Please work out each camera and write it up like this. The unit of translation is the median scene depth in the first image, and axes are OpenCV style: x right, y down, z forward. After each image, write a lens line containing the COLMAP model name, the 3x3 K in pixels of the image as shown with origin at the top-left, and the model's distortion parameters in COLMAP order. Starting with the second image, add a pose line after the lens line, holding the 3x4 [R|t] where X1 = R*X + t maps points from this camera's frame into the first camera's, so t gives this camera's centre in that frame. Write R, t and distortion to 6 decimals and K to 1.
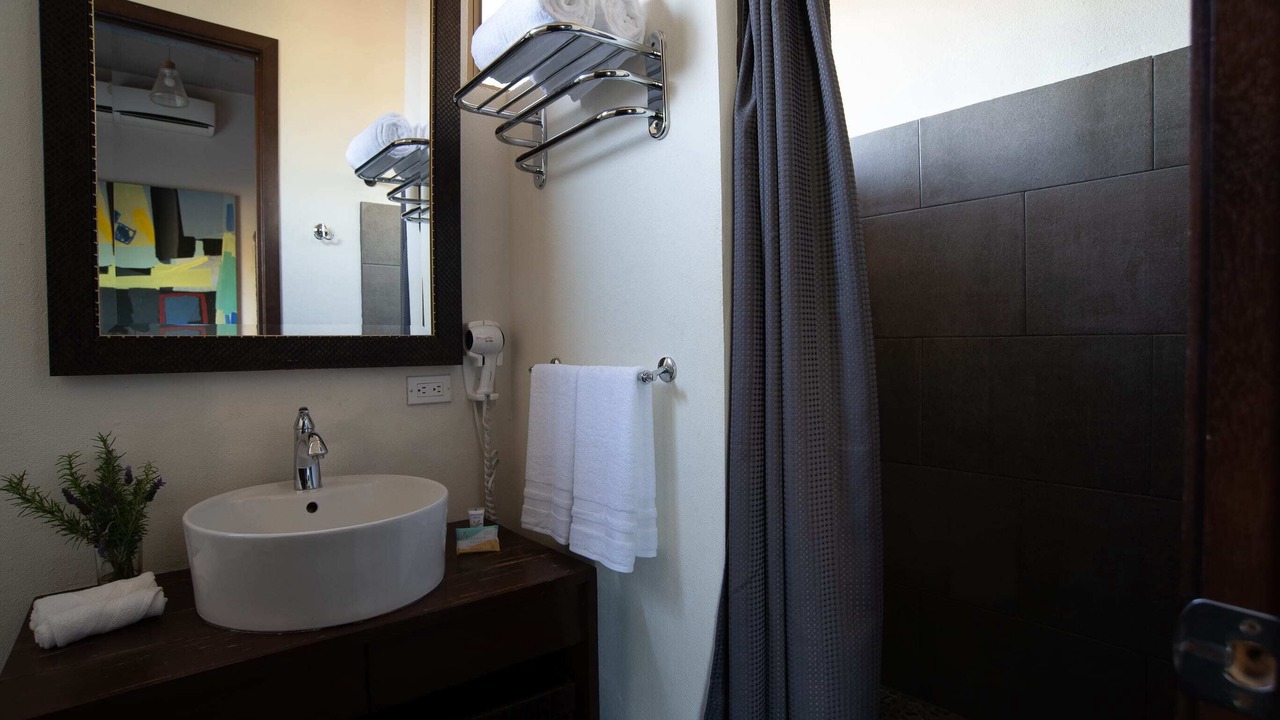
lens RADIAL K [[667.1, 0, 640.0], [0, 667.1, 360.0], [0, 0, 1]] dist [-0.000998, -0.000097]
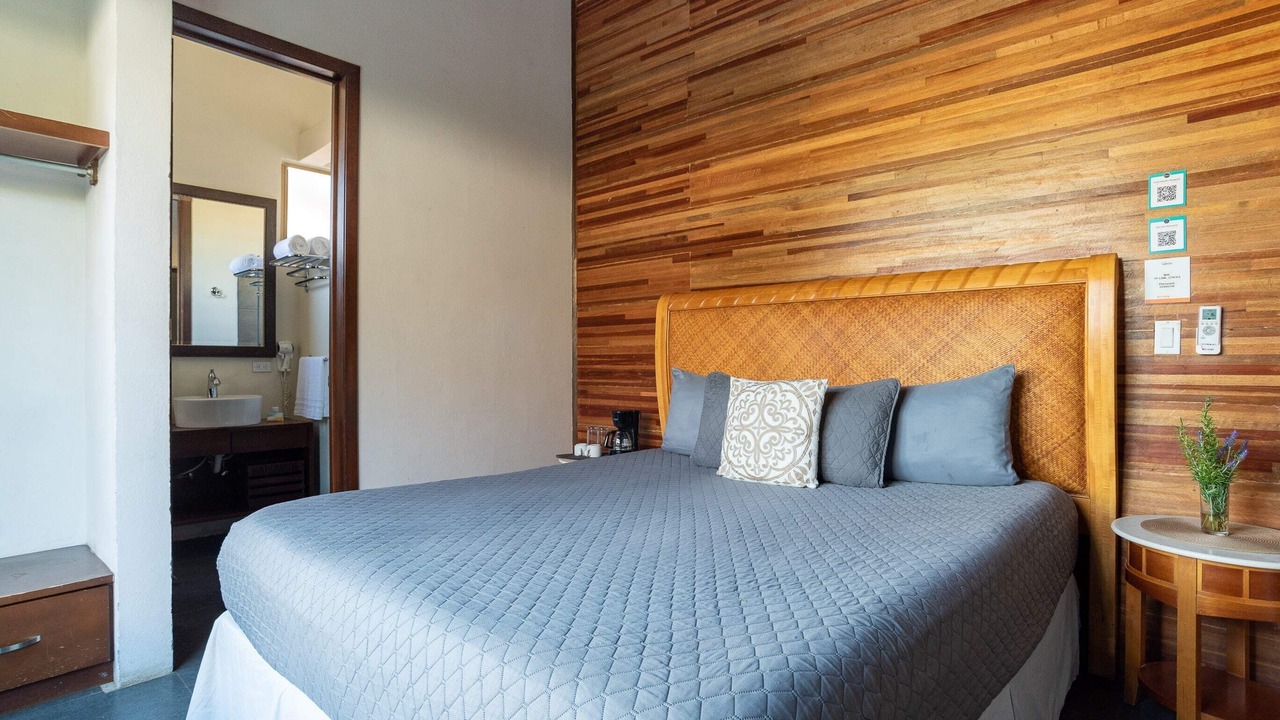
lens RADIAL K [[633.8, 0, 640.0], [0, 633.8, 360.0], [0, 0, 1]] dist [-0.000849, -0.000078]
pose [[0.987706, 0.006256, 0.156200, 0.783870], [-0.003253, 0.999805, -0.019476, 0.062070], [-0.156292, 0.018728, 0.987533, -1.740480]]
